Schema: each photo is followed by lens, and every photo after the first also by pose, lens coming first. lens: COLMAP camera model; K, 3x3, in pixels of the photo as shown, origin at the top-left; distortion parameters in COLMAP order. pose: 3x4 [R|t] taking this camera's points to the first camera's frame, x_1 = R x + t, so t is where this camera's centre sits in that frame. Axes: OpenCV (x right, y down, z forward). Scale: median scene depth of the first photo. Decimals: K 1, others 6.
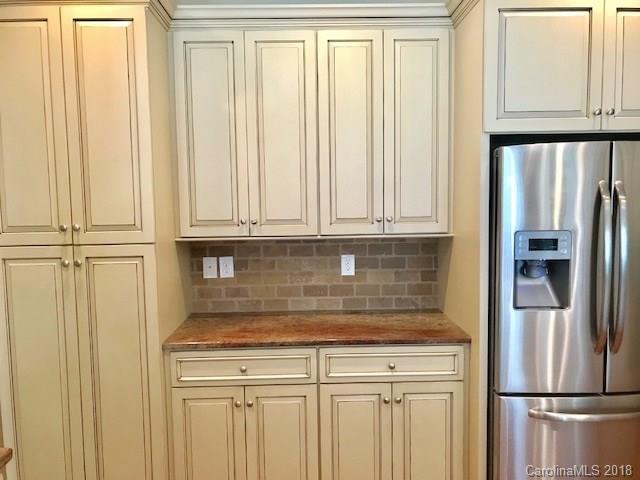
lens RADIAL K [[523.3, 0, 320.0], [0, 523.3, 240.0], [0, 0, 1]] dist [0.086481, -0.141744]
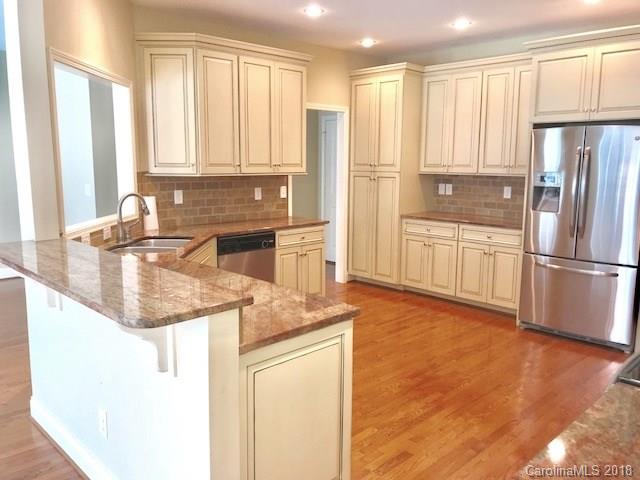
lens RADIAL K [[523.3, 0, 320.0], [0, 523.3, 240.0], [0, 0, 1]] dist [0.086481, -0.141744]
pose [[0.688466, 0.132321, -0.713096, 1.148288], [-0.078083, 0.991024, 0.108507, 0.078410], [0.721053, -0.019023, 0.692618, -0.910695]]
